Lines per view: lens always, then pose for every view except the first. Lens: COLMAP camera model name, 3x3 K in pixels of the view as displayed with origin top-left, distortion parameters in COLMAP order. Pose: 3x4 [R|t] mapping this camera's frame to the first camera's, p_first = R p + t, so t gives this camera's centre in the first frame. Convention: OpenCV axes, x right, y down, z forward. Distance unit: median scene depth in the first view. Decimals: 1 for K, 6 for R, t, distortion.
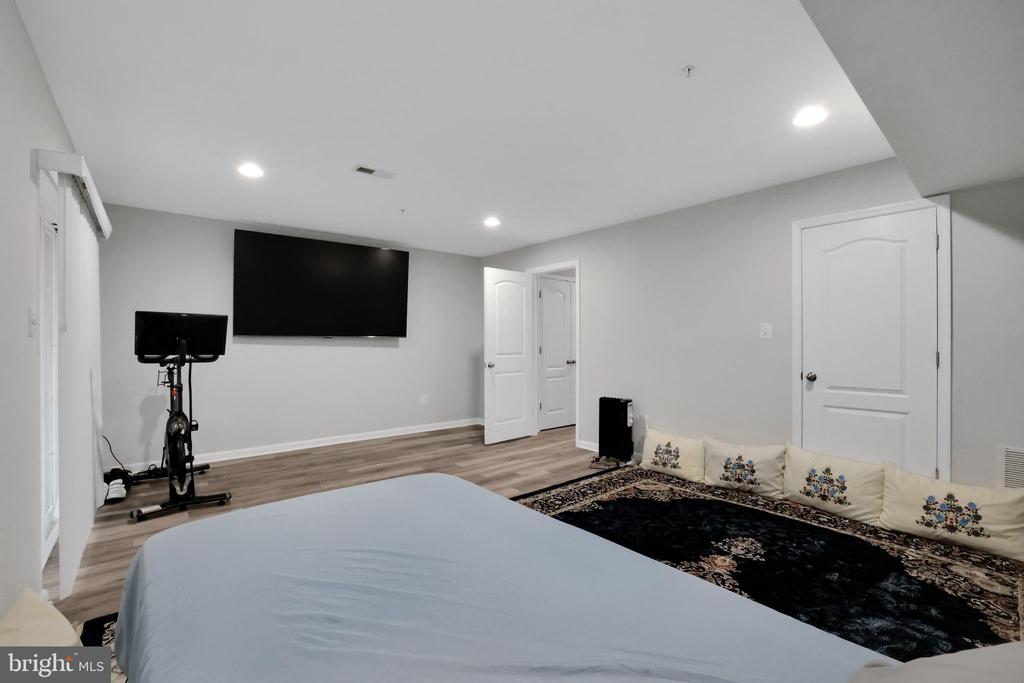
lens RADIAL K [[439.6, 0, 517.2], [0, 439.6, 340.1], [0, 0, 1]] dist [-0.041190, 0.011244]
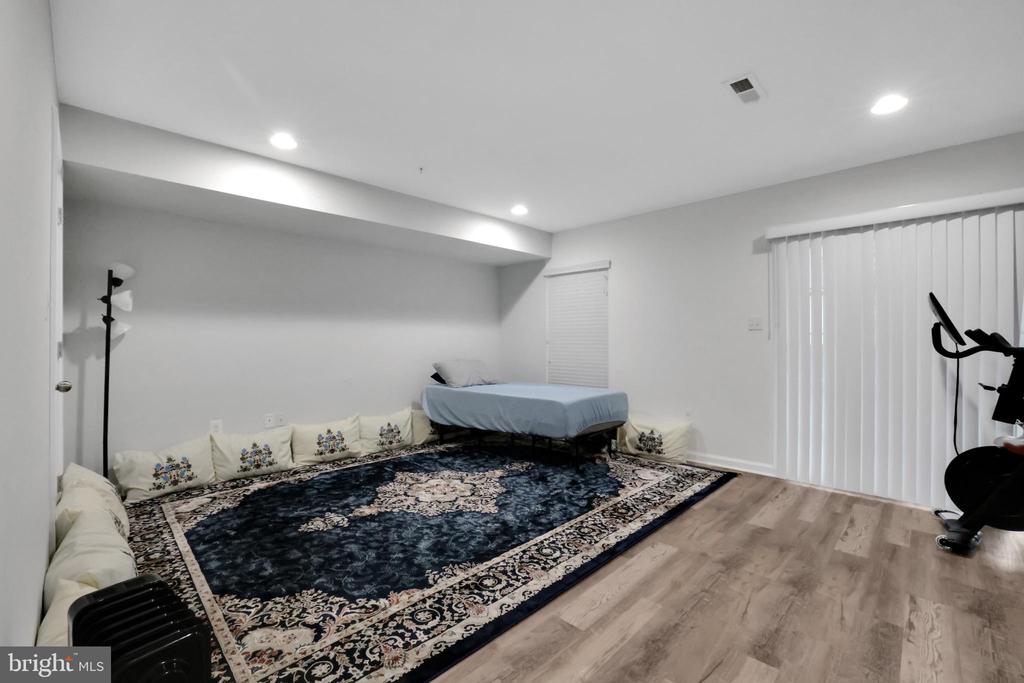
lens RADIAL K [[439.6, 0, 507.4], [0, 439.6, 336.4], [0, 0, 1]] dist [-0.041190, 0.011244]
pose [[-0.998170, 0.004590, -0.060293, 0.091673], [0.005334, 0.999911, -0.012198, 0.023701], [0.060232, -0.012498, -0.998106, 1.437291]]
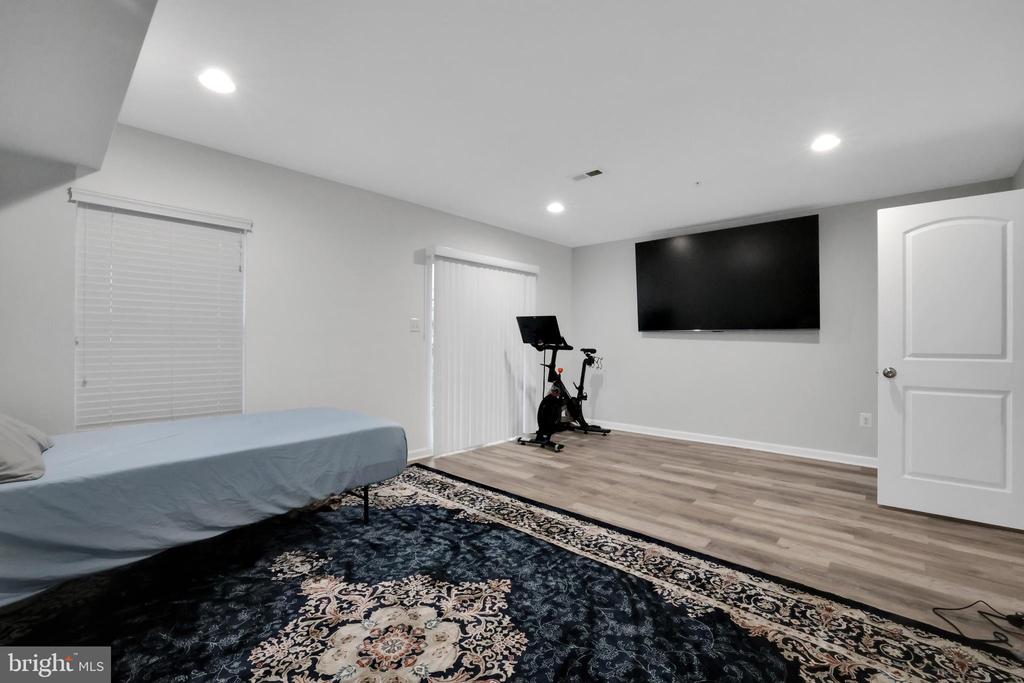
lens RADIAL K [[439.6, 0, 516.7], [0, 439.6, 341.1], [0, 0, 1]] dist [-0.041190, 0.011244]
pose [[0.122766, -0.000311, -0.992436, 0.616418], [-0.003511, 0.999994, -0.000747, 0.022701], [0.992429, 0.003577, 0.122764, 0.597561]]
